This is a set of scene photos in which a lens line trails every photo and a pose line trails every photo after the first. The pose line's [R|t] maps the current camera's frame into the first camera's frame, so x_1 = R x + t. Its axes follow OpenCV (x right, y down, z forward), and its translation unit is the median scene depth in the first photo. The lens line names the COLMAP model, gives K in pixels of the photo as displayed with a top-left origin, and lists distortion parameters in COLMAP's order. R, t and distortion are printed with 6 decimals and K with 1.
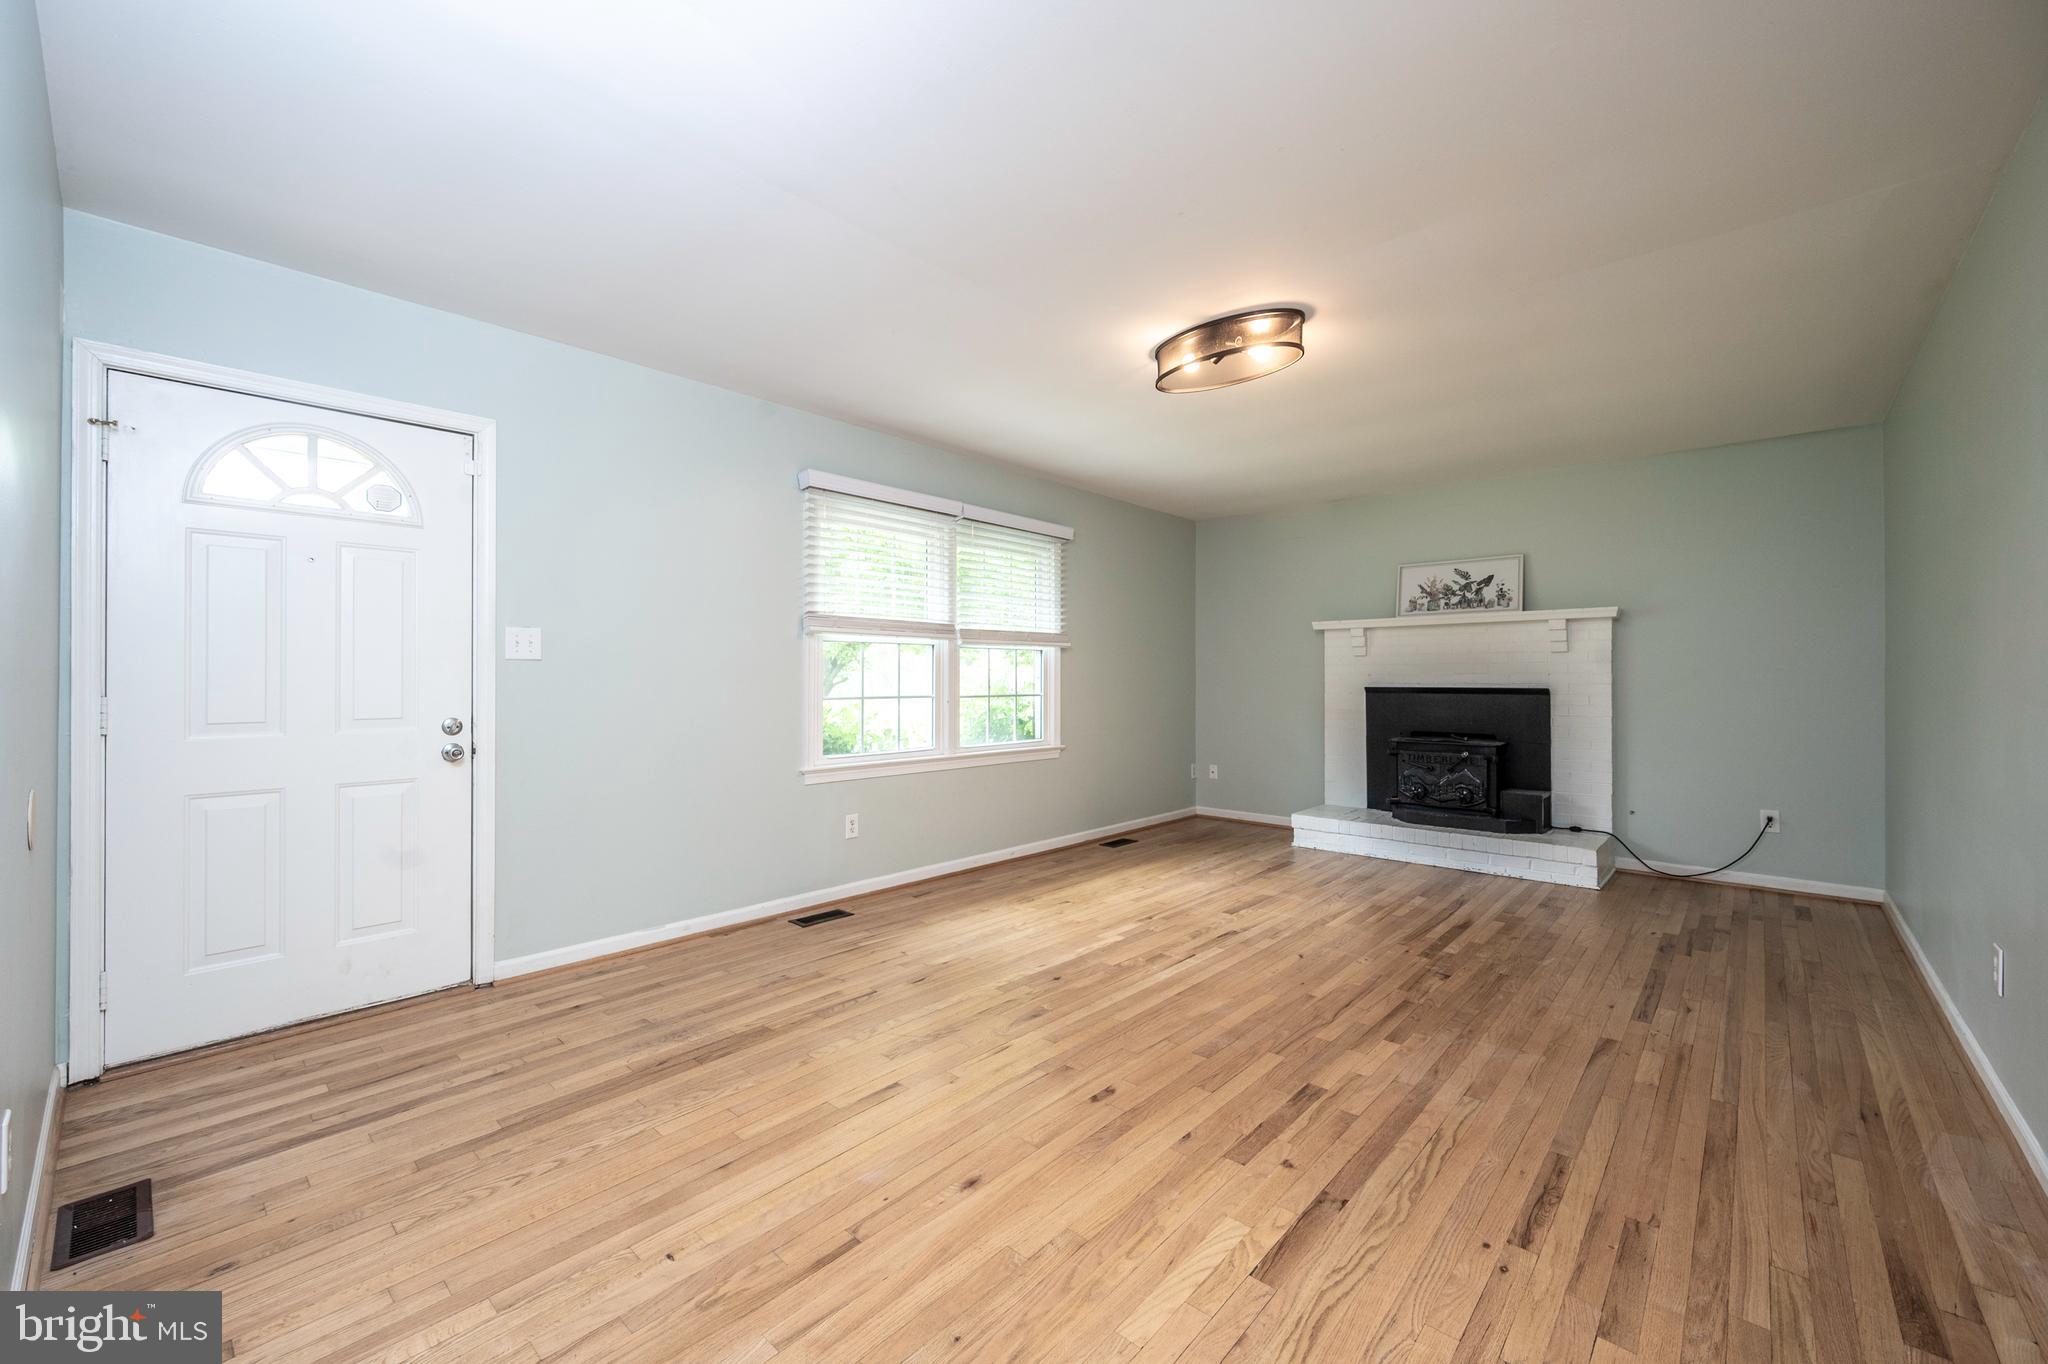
lens RADIAL K [[812.9, 0, 1025.9], [0, 812.9, 678.3], [0, 0, 1]] dist [-0.001086, 0.000082]
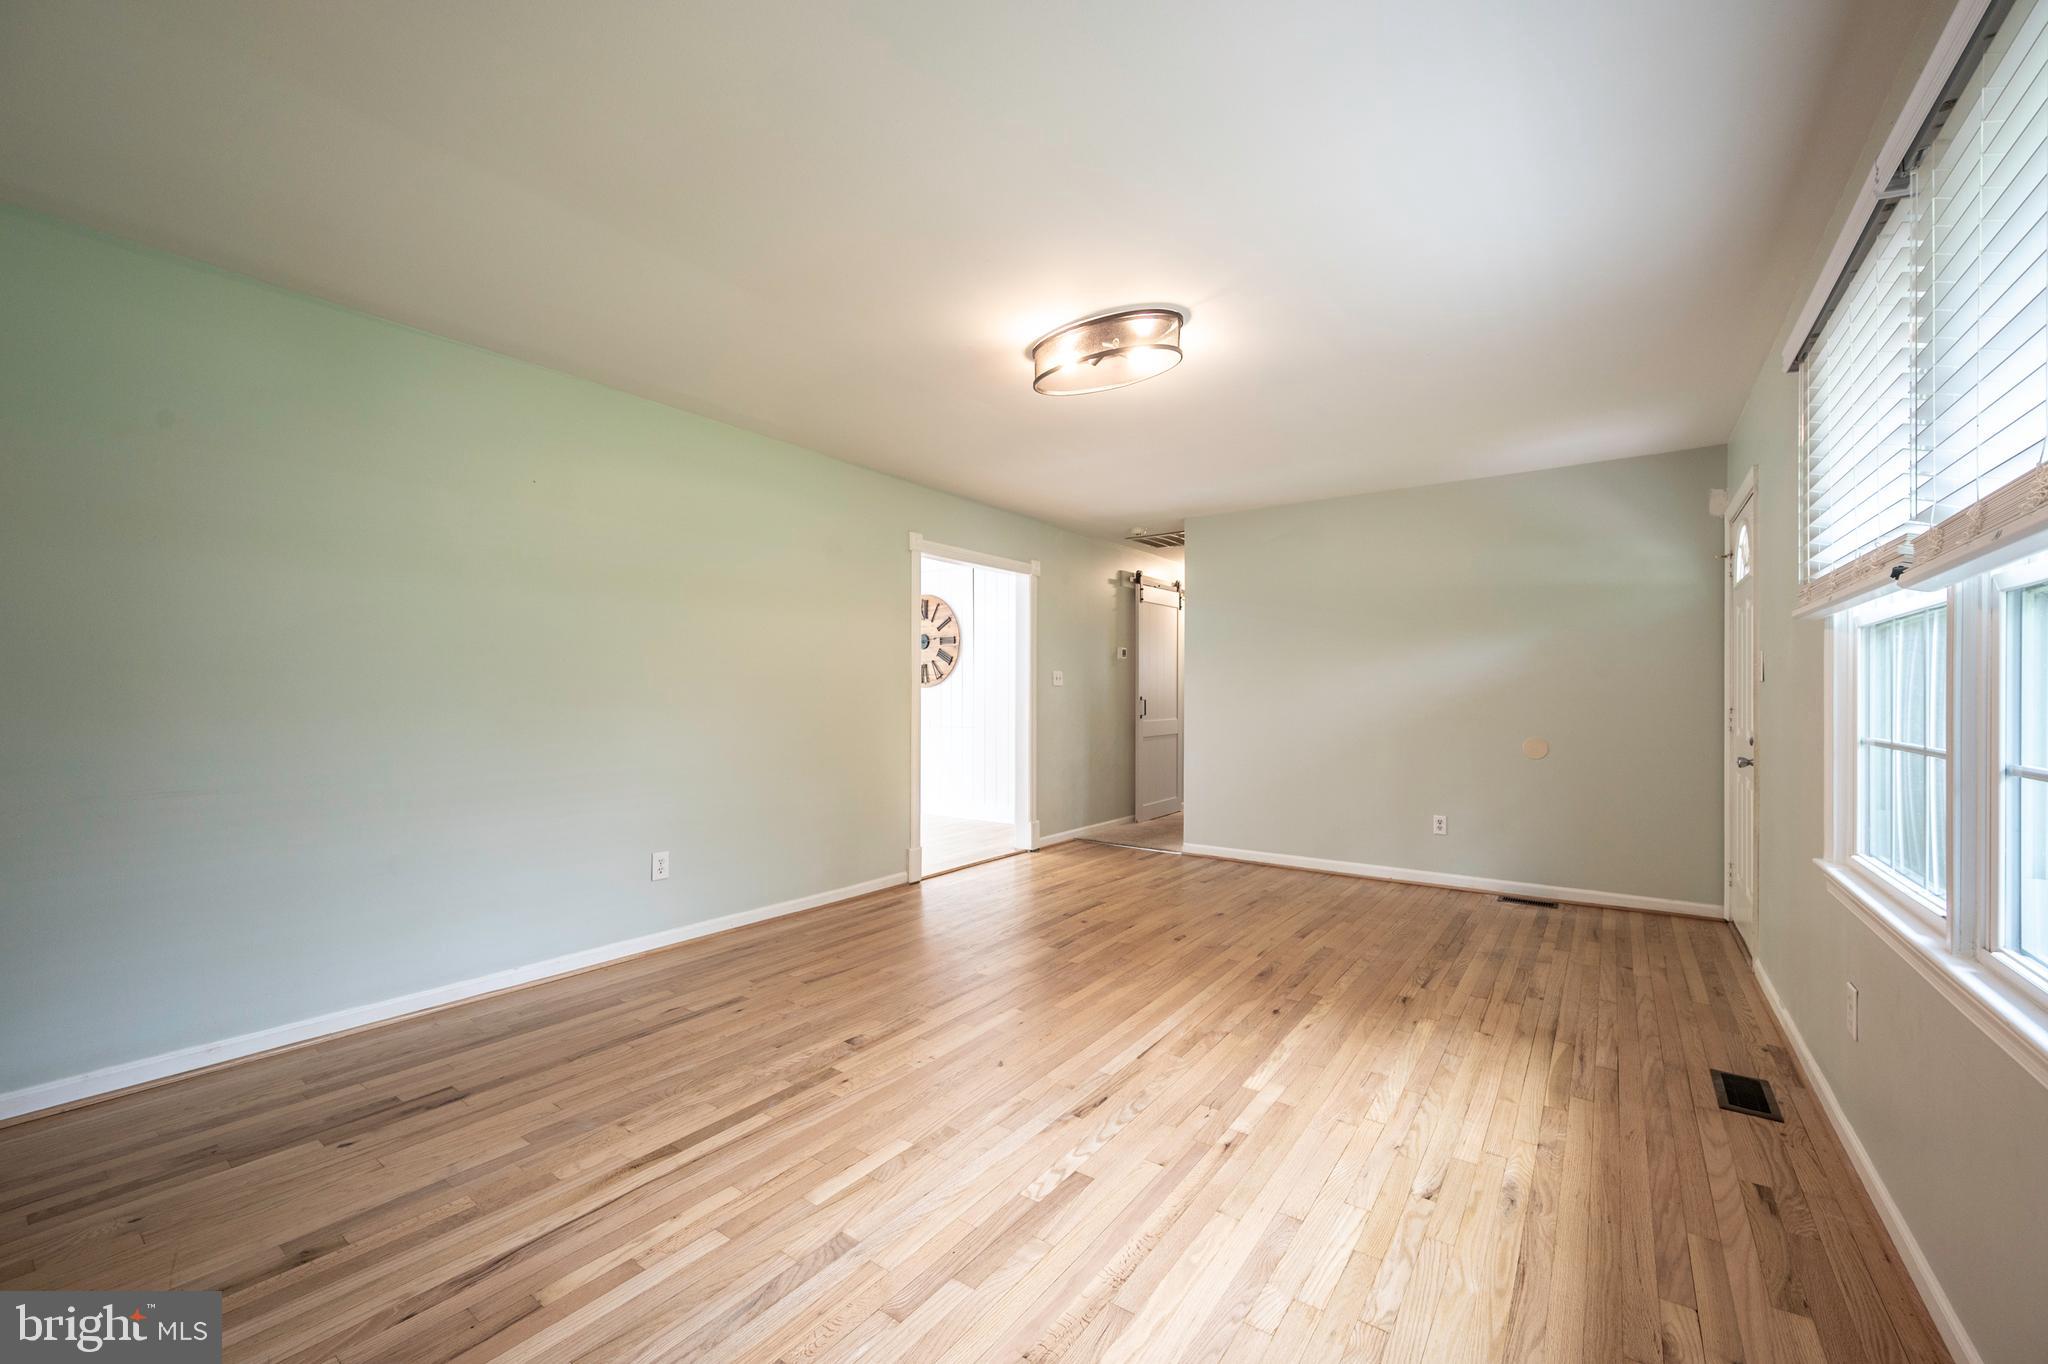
lens RADIAL K [[812.9, 0, 1022.8], [0, 812.9, 682.9], [0, 0, 1]] dist [-0.001086, 0.000082]
pose [[-0.994616, -0.006387, -0.103433, 0.448355], [-0.005402, 0.999937, -0.009798, -0.006233], [0.103489, -0.009187, -0.994588, 1.978674]]
